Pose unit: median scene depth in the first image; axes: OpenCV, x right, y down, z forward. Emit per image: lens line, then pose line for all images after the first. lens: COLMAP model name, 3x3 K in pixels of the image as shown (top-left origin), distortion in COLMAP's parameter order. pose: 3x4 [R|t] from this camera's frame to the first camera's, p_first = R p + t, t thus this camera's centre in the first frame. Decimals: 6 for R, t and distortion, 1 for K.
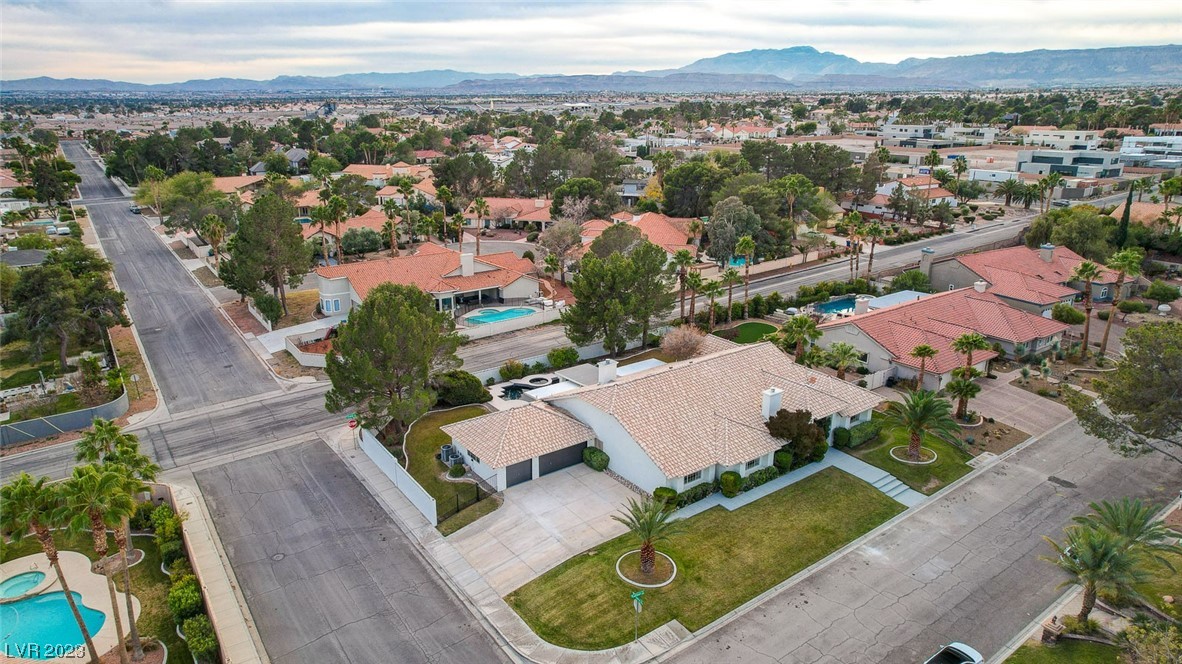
lens RADIAL K [[756.5, 0, 587.6], [0, 756.5, 316.2], [0, 0, 1]] dist [-0.058715, 0.073927]
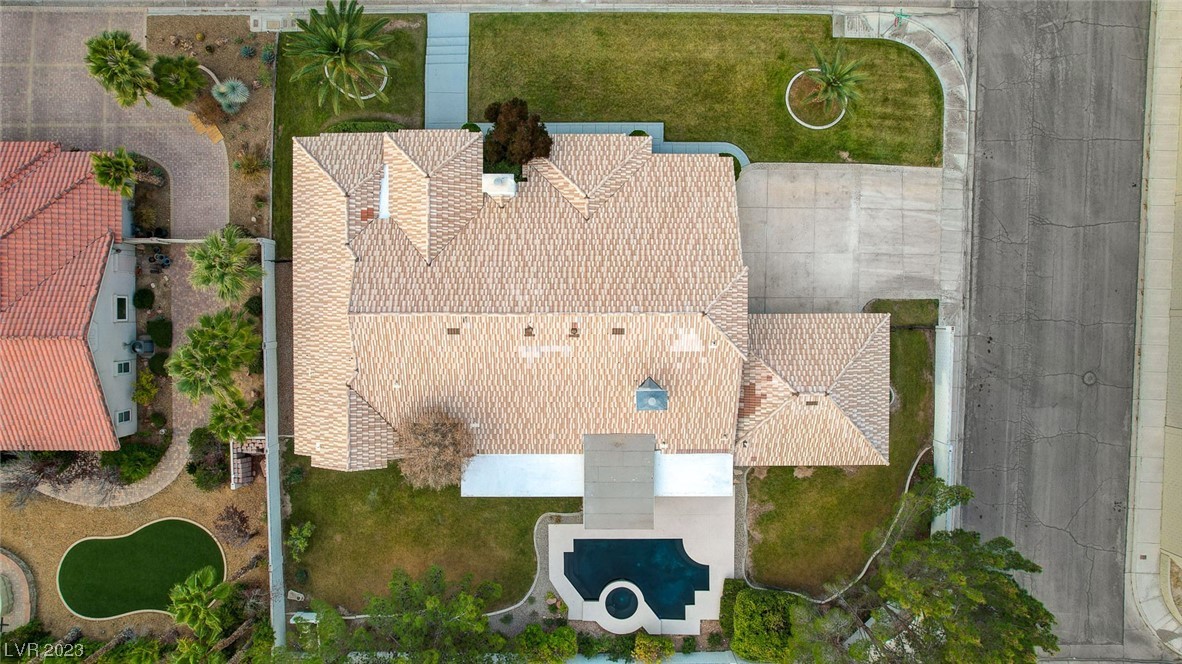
lens RADIAL K [[754.3, 0, 588.9], [0, 754.3, 325.2], [0, 0, 1]] dist [-0.077508, 0.064599]
pose [[-0.804423, -0.593838, -0.016118, 0.120258], [0.160209, -0.242989, 0.956708, -0.535979], [-0.572046, 0.767015, 0.290604, 0.858866]]
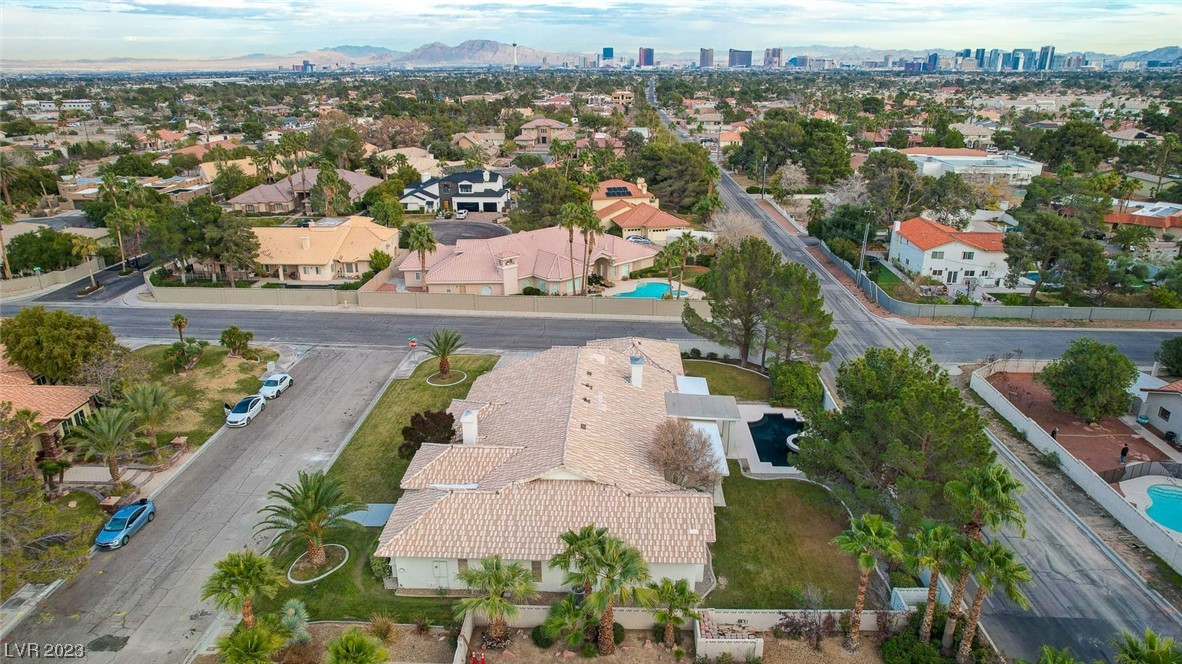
lens RADIAL K [[754.3, 0, 588.9], [0, 754.3, 325.2], [0, 0, 1]] dist [-0.077508, 0.064599]
pose [[-0.629816, 0.262041, -0.731209, 0.741584], [-0.217373, 0.844301, 0.489801, -0.418633], [0.745708, 0.467430, -0.474793, 1.442166]]
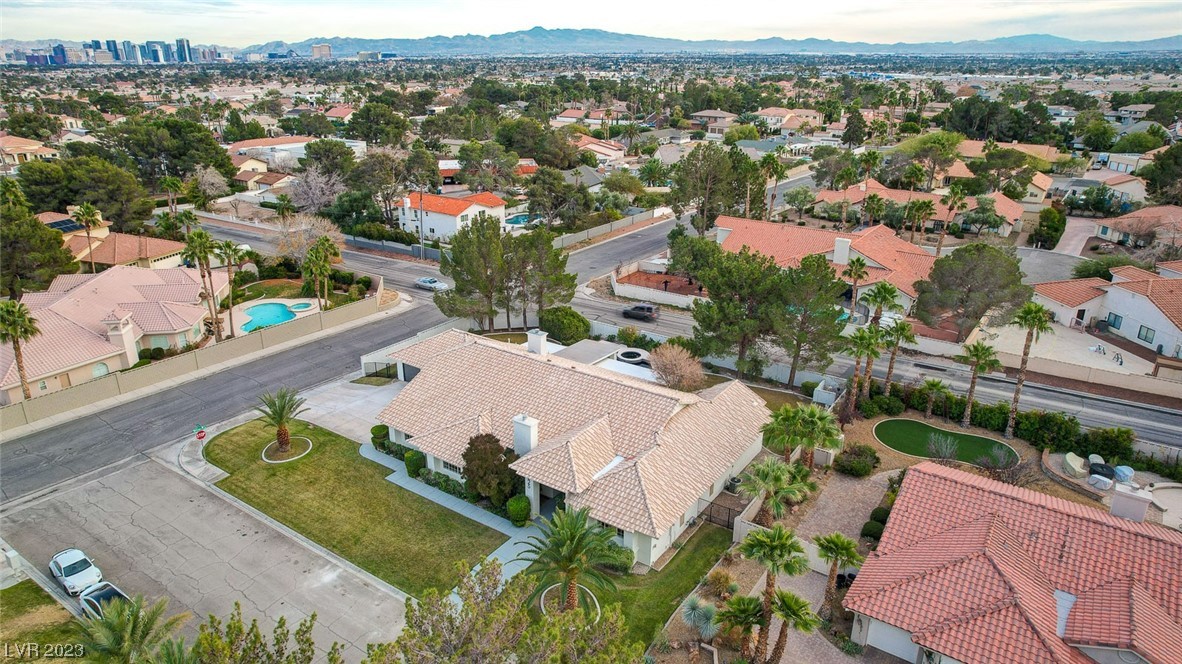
lens RADIAL K [[753.4, 0, 587.0], [0, 753.4, 331.1], [0, 0, 1]] dist [-0.078205, 0.074048]
pose [[0.321919, 0.332441, -0.886483, 0.949059], [-0.270354, 0.929617, 0.250440, -0.209002], [0.907346, 0.159043, 0.389138, 0.727722]]
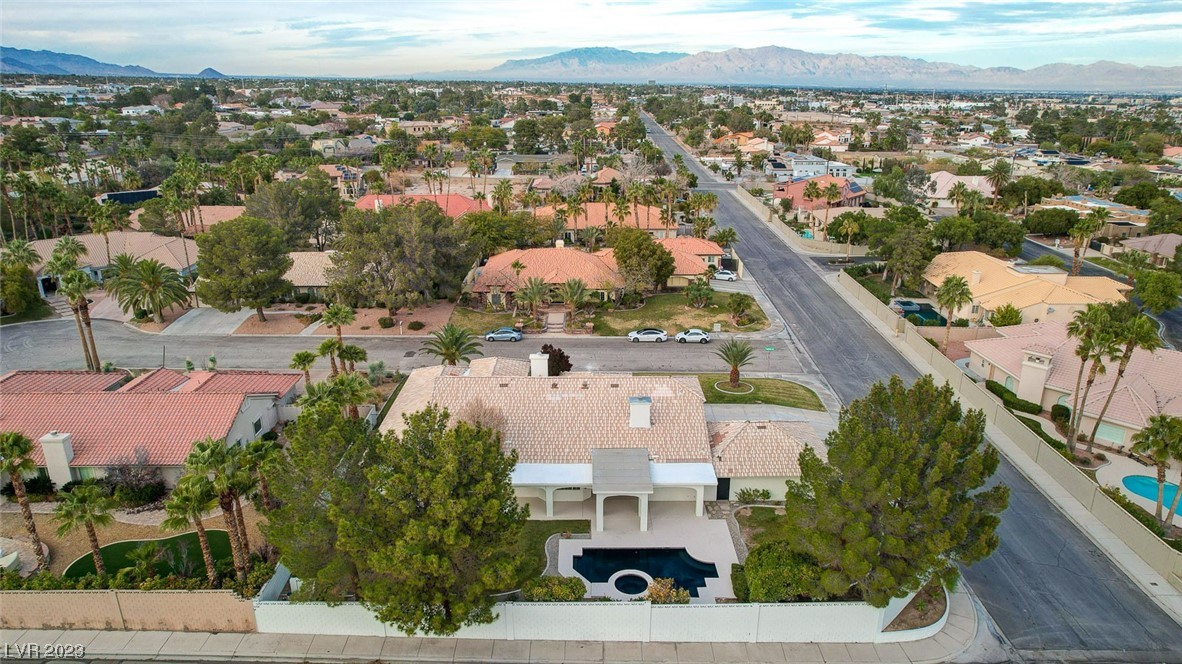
lens RADIAL K [[754.3, 0, 588.9], [0, 754.3, 325.2], [0, 0, 1]] dist [-0.077508, 0.064599]
pose [[-0.806098, -0.188363, 0.561004, -0.406992], [0.163424, 0.840270, 0.516951, -0.482322], [-0.568769, 0.508395, -0.646557, 1.630263]]
